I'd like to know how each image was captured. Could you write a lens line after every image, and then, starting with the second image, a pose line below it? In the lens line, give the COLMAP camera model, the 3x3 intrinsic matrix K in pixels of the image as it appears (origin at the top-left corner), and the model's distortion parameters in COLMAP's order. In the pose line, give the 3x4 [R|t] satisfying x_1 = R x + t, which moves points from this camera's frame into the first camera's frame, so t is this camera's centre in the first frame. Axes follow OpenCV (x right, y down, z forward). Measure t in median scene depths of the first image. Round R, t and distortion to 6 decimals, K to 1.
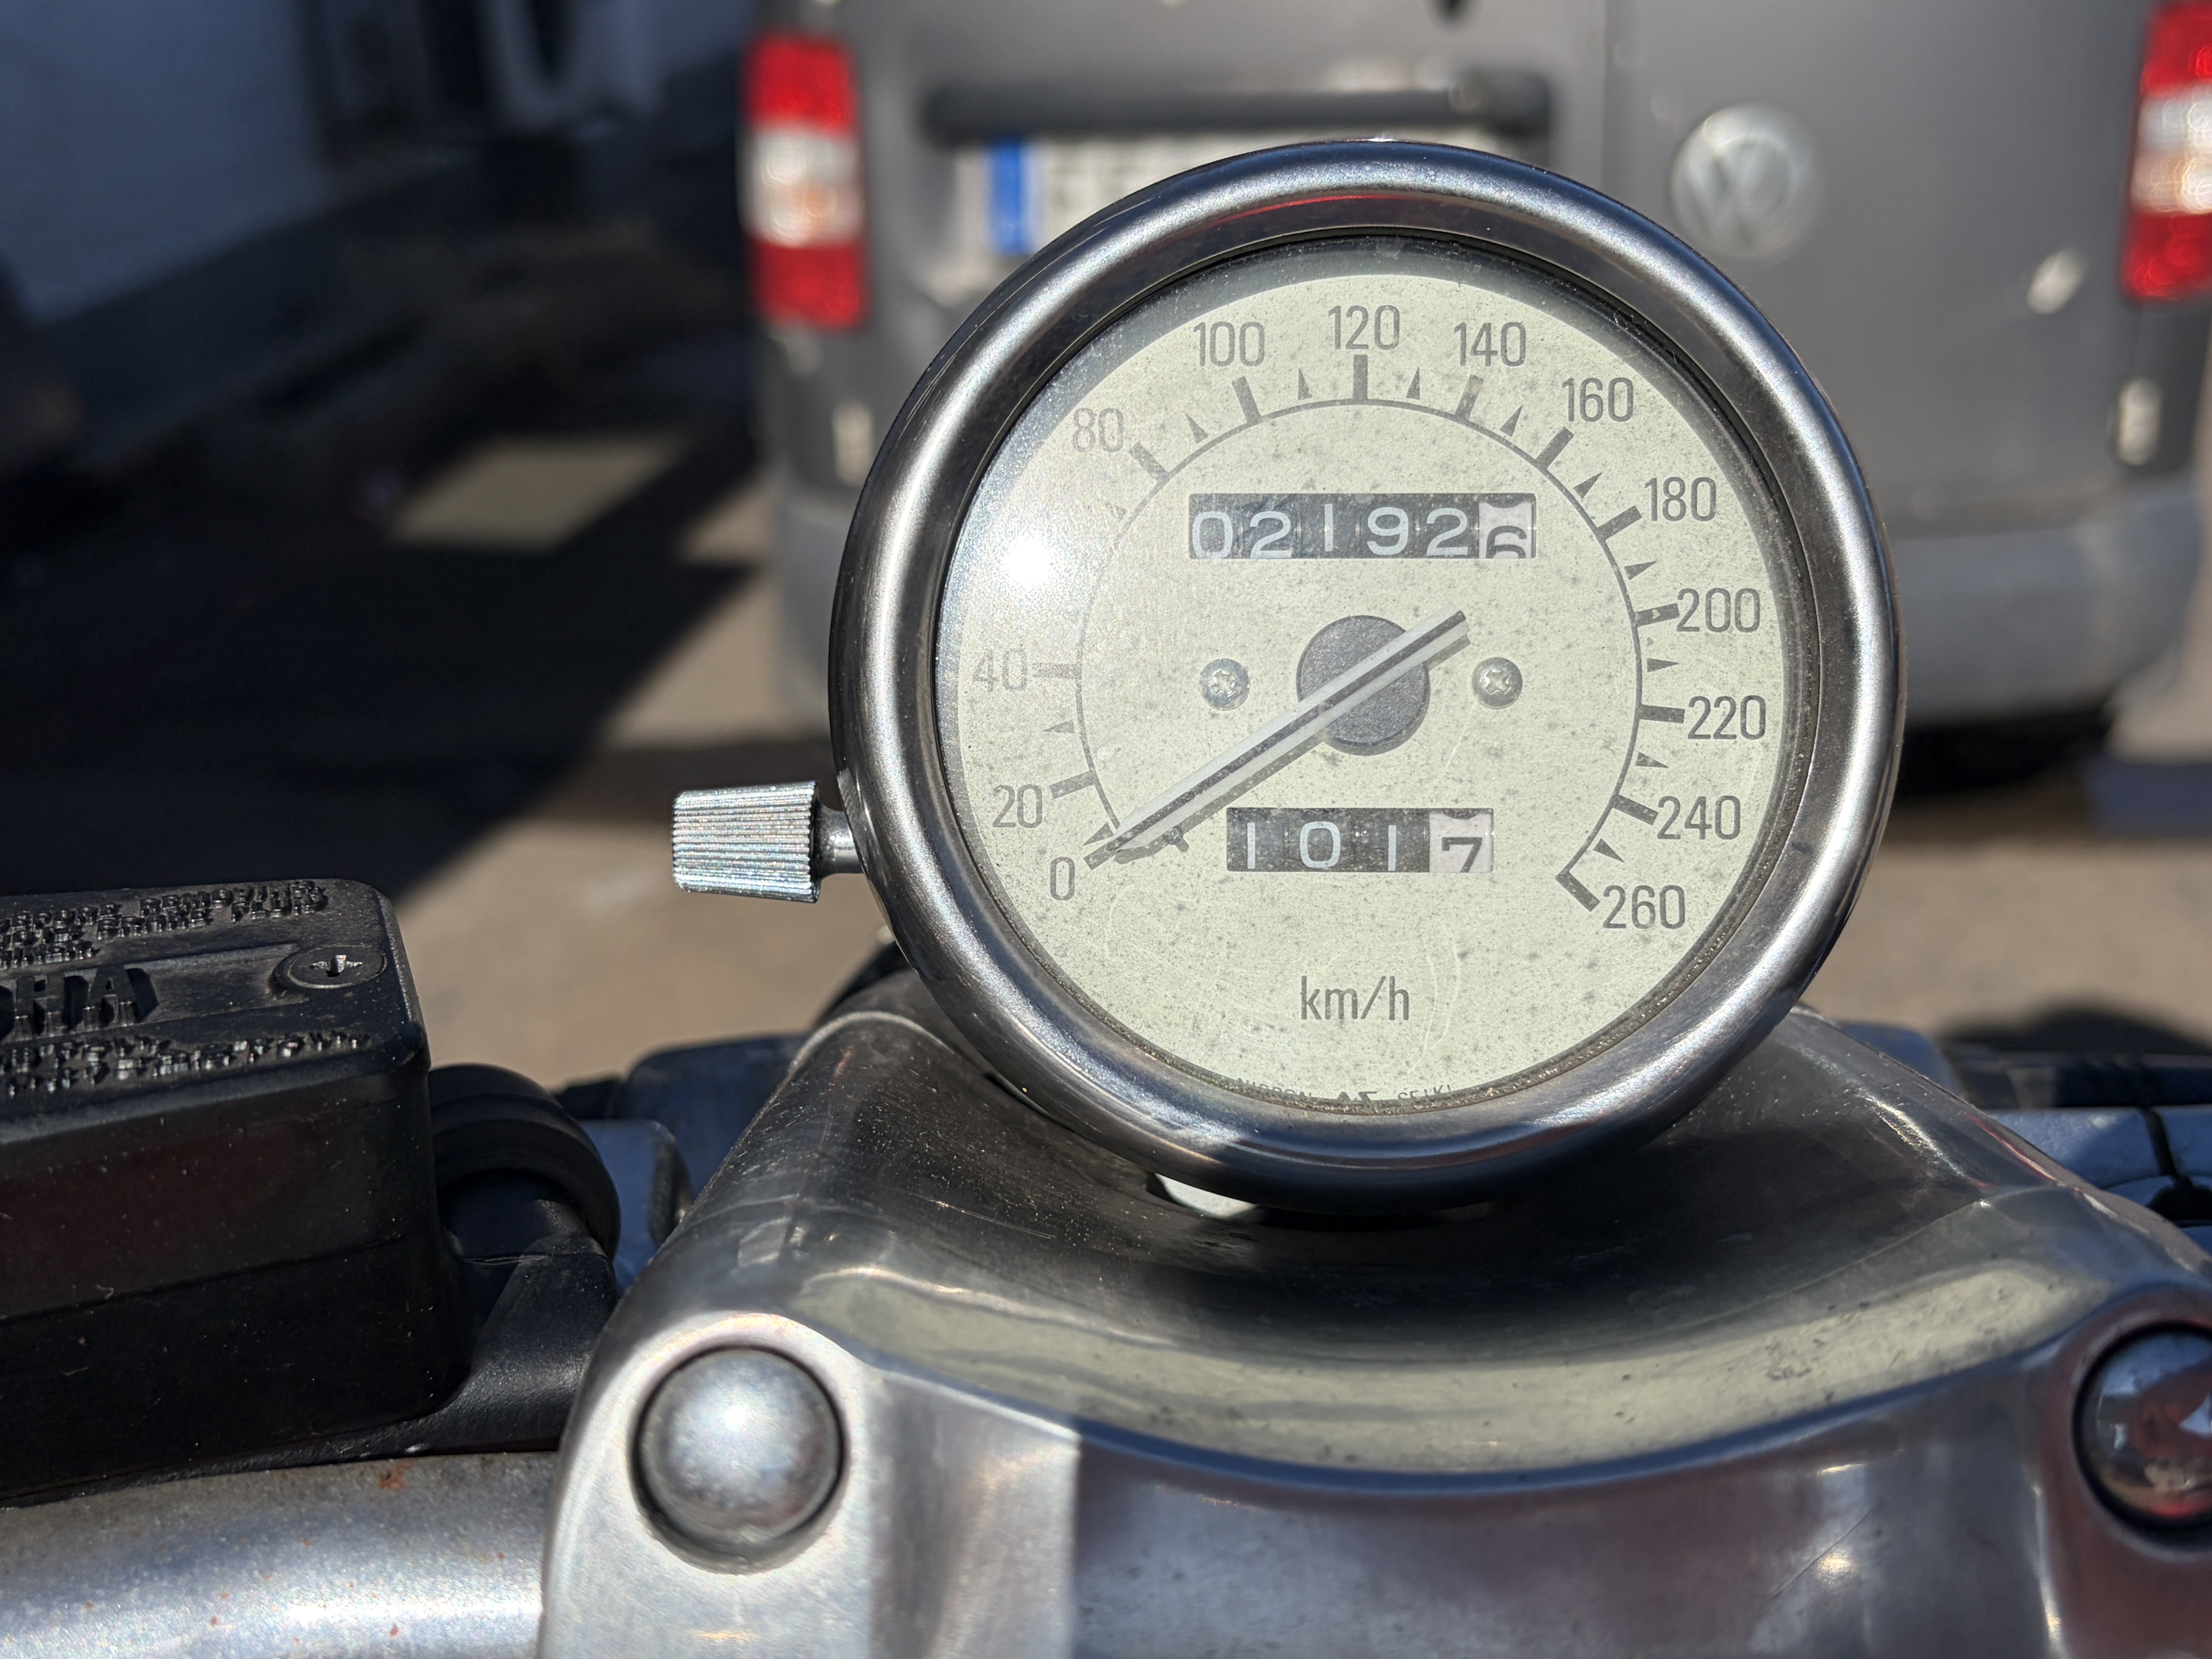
lens RADIAL K [[2381.8, 0, 1105.3], [0, 2381.8, 829.3], [0, 0, 1]] dist [-0.019363, 0.000000]
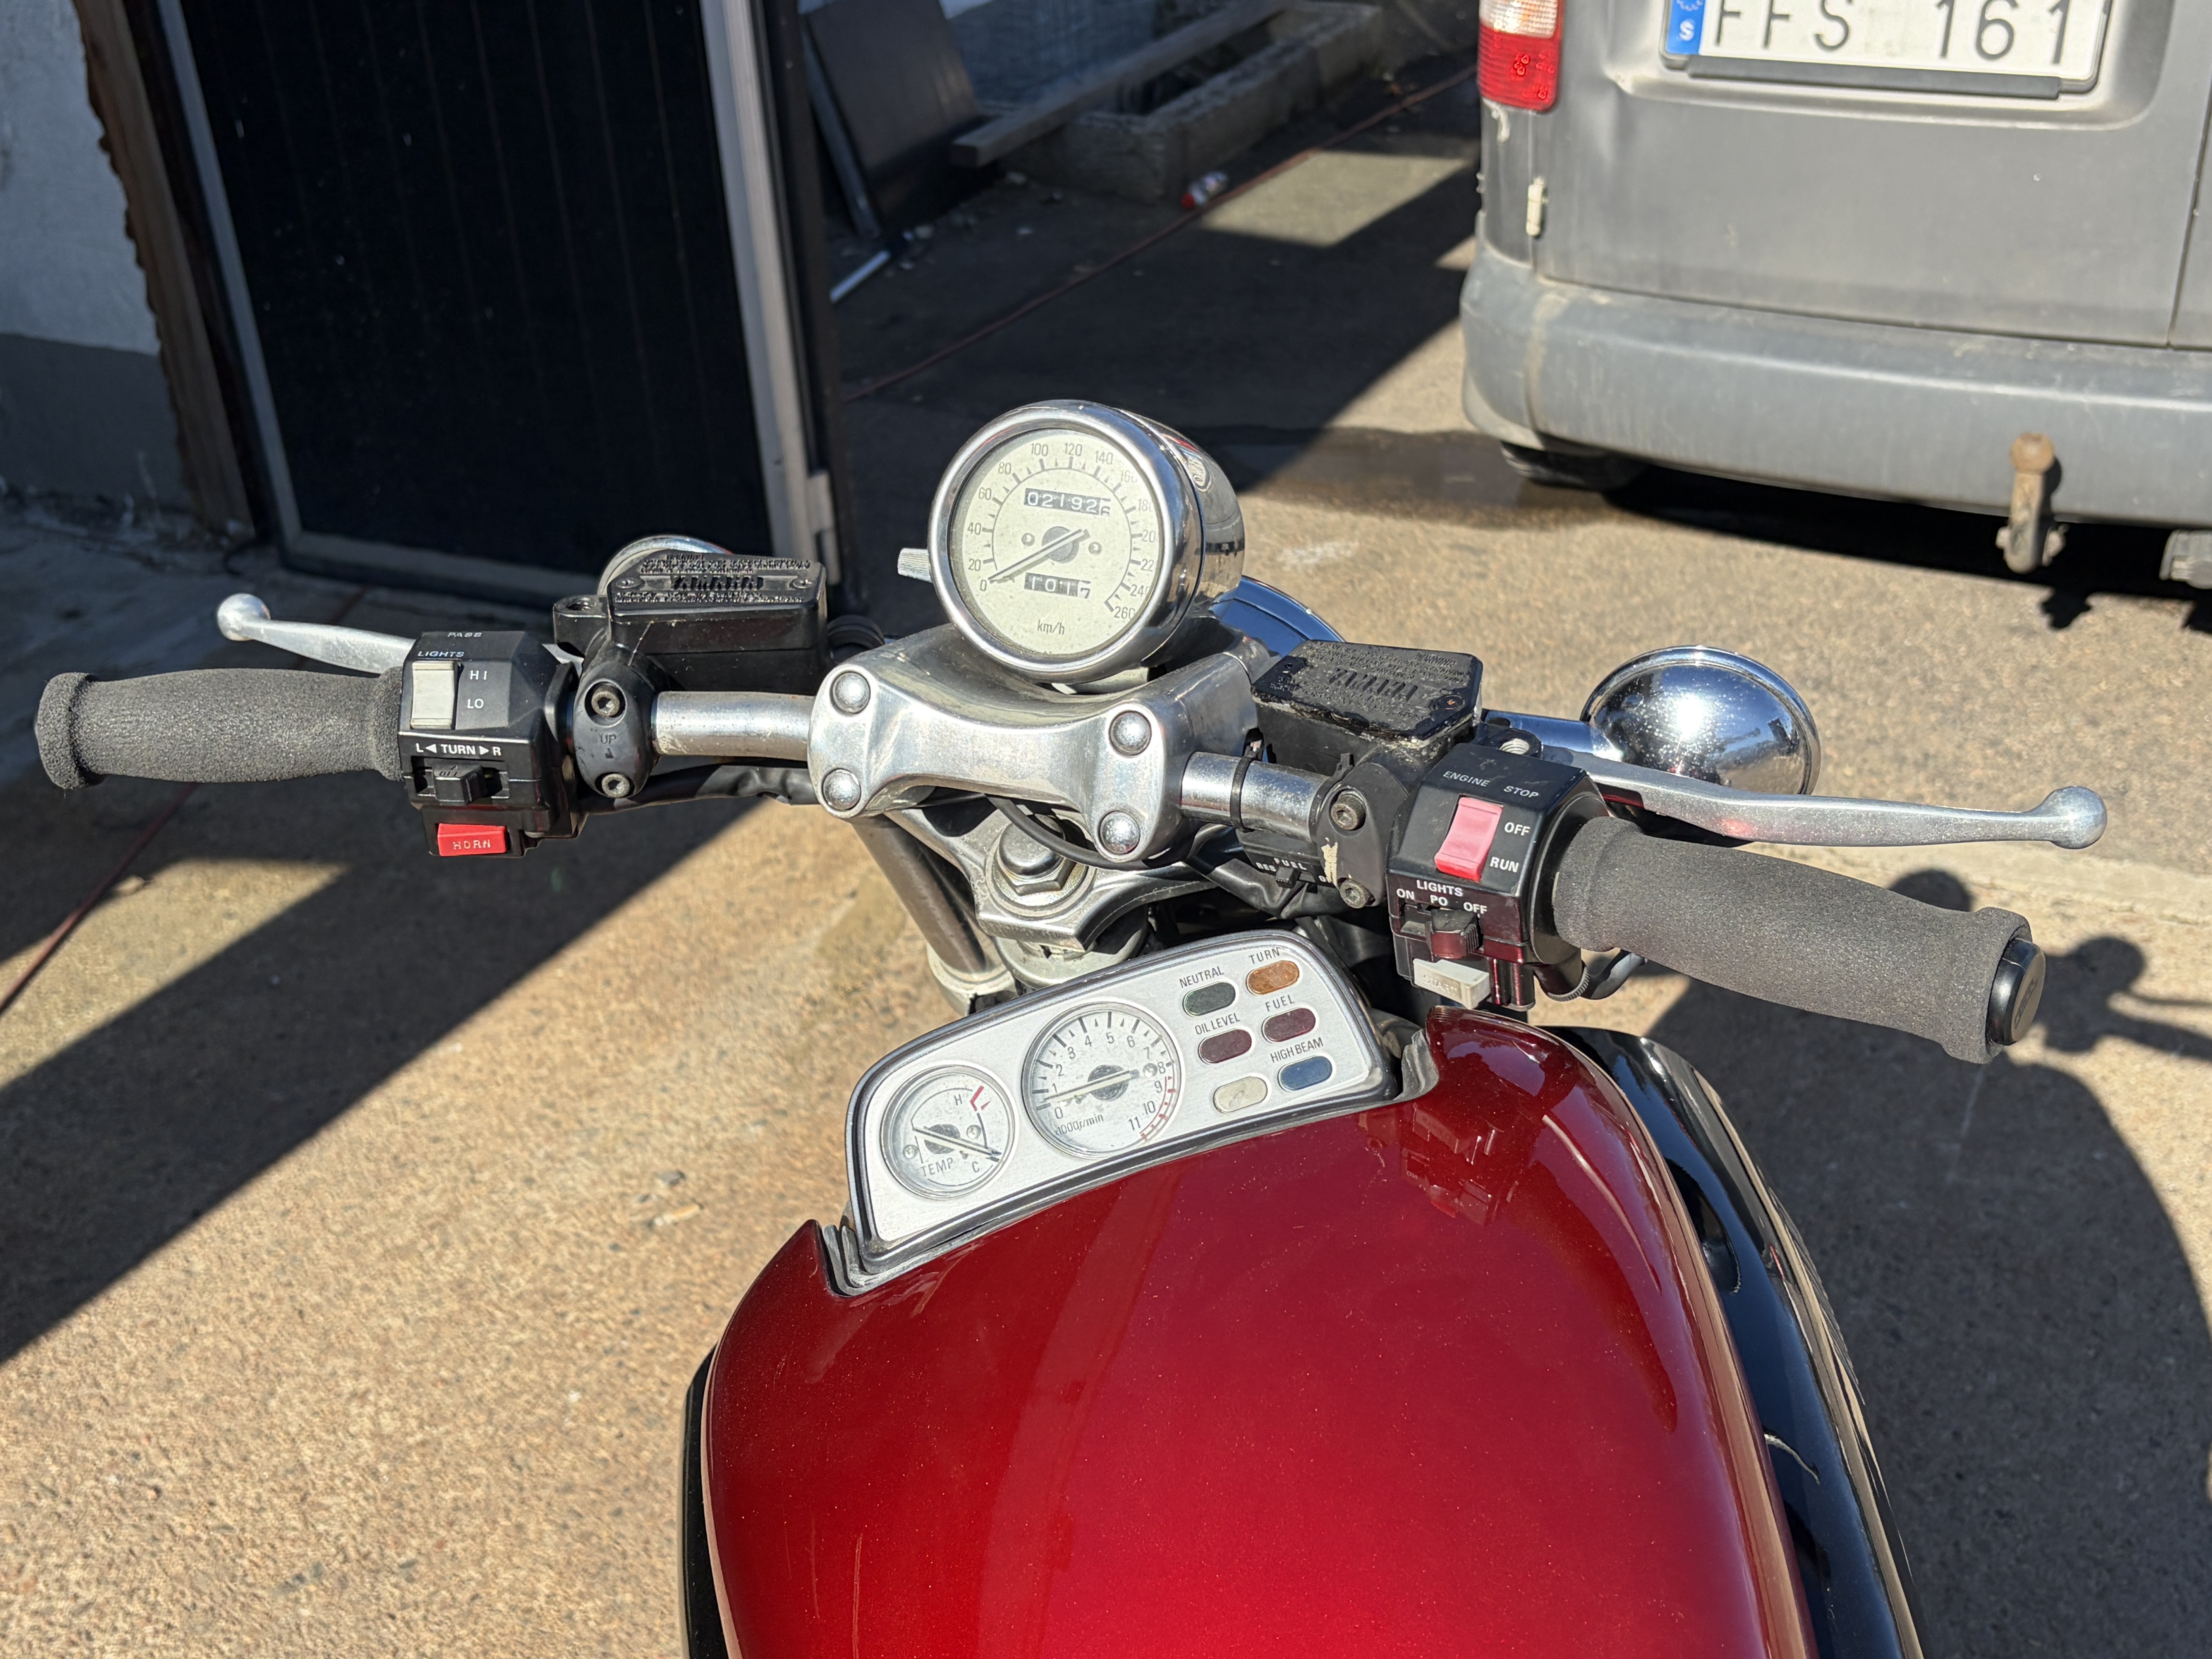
lens RADIAL K [[2381.8, 0, 1107.3], [0, 2381.8, 829.9], [0, 0, 1]] dist [-0.019363, 0.000000]
pose [[0.928704, 0.168810, -0.330170, 1.495030], [-0.119023, 0.978961, 0.165736, -0.251232], [0.351201, -0.114622, 0.929258, -2.526291]]
